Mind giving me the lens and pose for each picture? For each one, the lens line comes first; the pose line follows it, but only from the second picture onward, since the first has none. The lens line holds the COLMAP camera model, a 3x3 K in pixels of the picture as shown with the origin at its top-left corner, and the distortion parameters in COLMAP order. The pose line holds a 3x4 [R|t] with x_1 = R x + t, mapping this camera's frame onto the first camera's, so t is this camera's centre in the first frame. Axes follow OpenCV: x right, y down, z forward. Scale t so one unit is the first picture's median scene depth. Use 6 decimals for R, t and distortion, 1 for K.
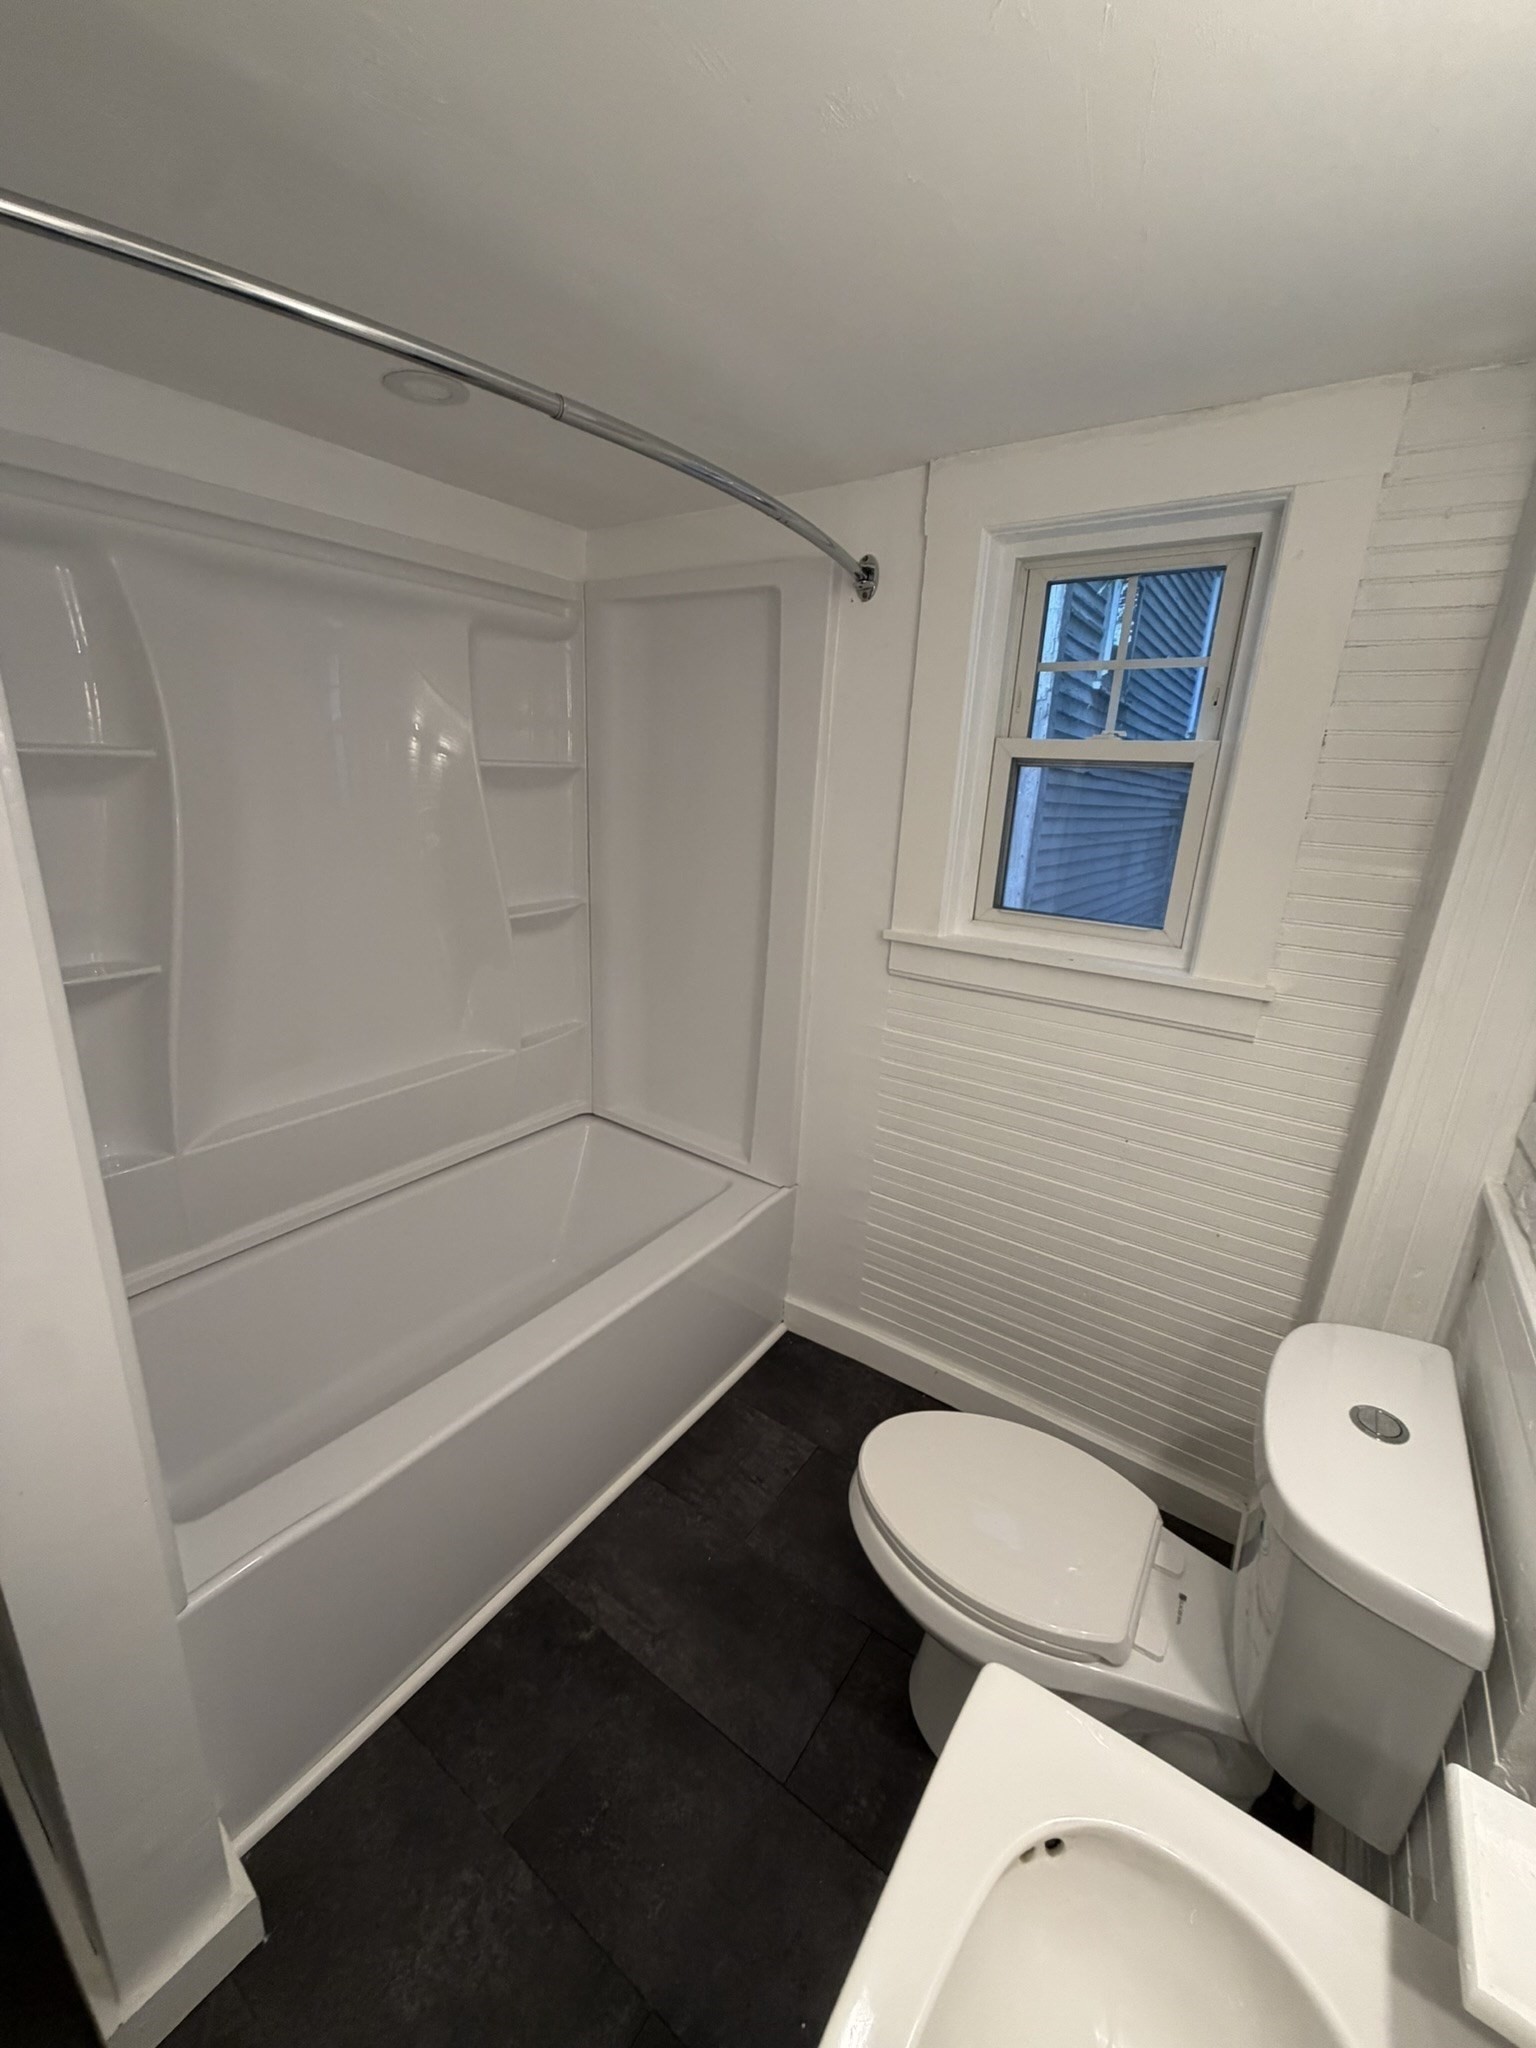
lens RADIAL K [[814.1, 0, 768.2], [0, 814.1, 1022.2], [0, 0, 1]] dist [-0.000544, -0.000901]
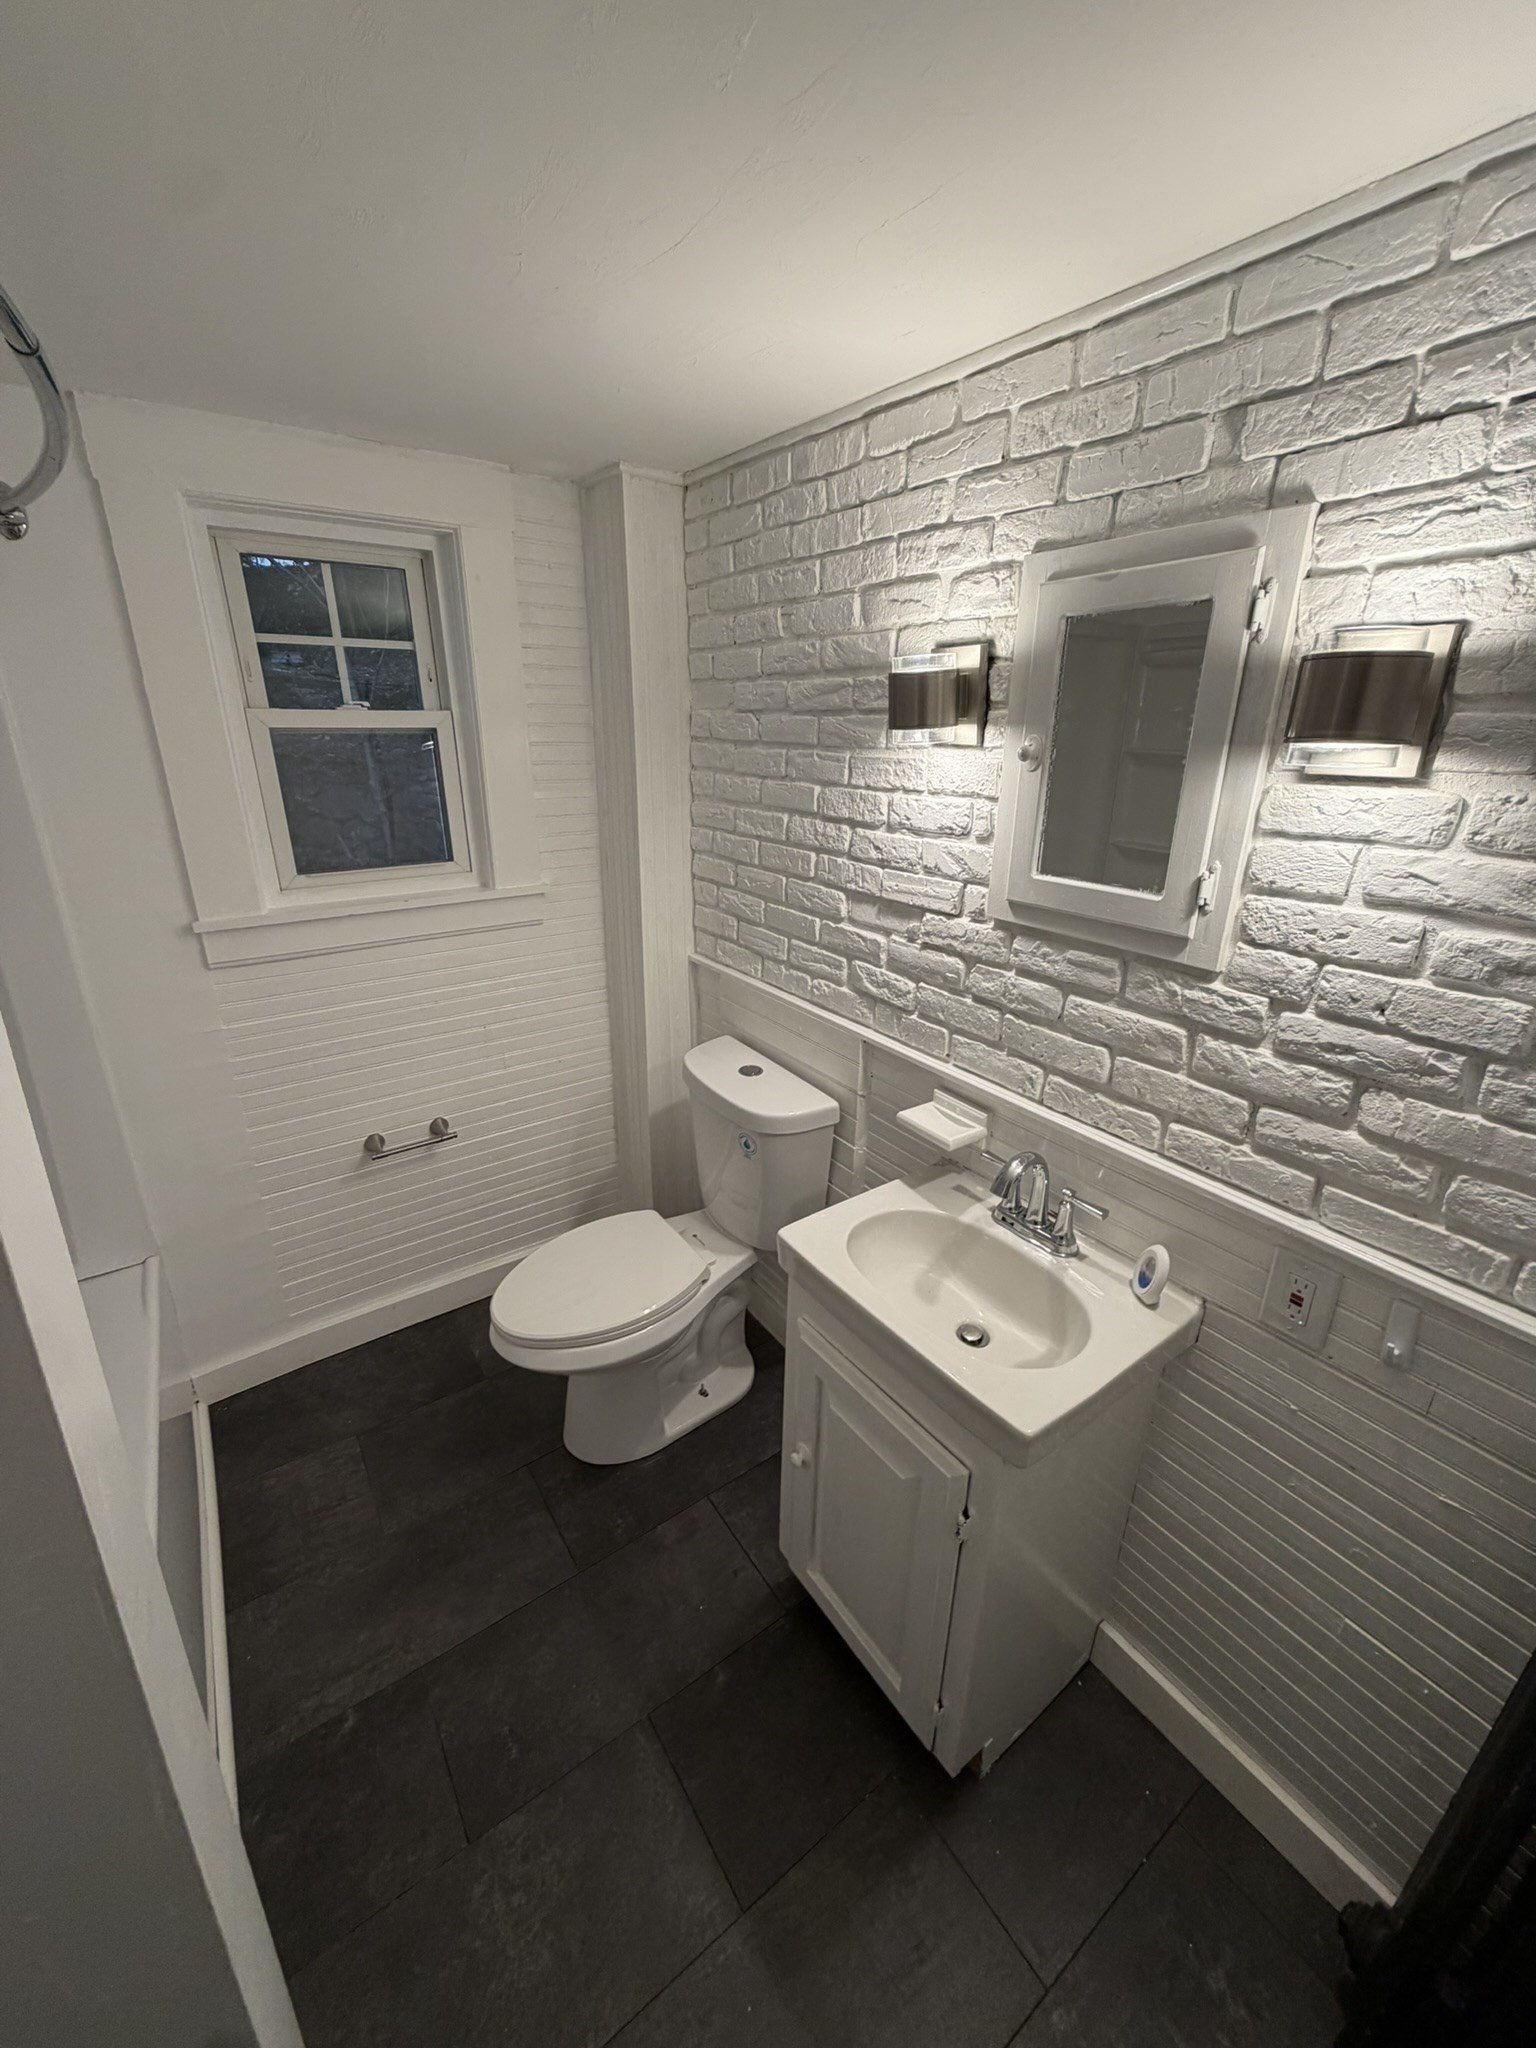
lens RADIAL K [[814.1, 0, 774.2], [0, 814.1, 1024.1], [0, 0, 1]] dist [-0.000544, -0.000901]
pose [[0.336030, -0.367100, 0.867365, -0.558723], [0.285402, 0.917304, 0.277667, -0.091172], [-0.897569, 0.154243, 0.413013, 0.062093]]
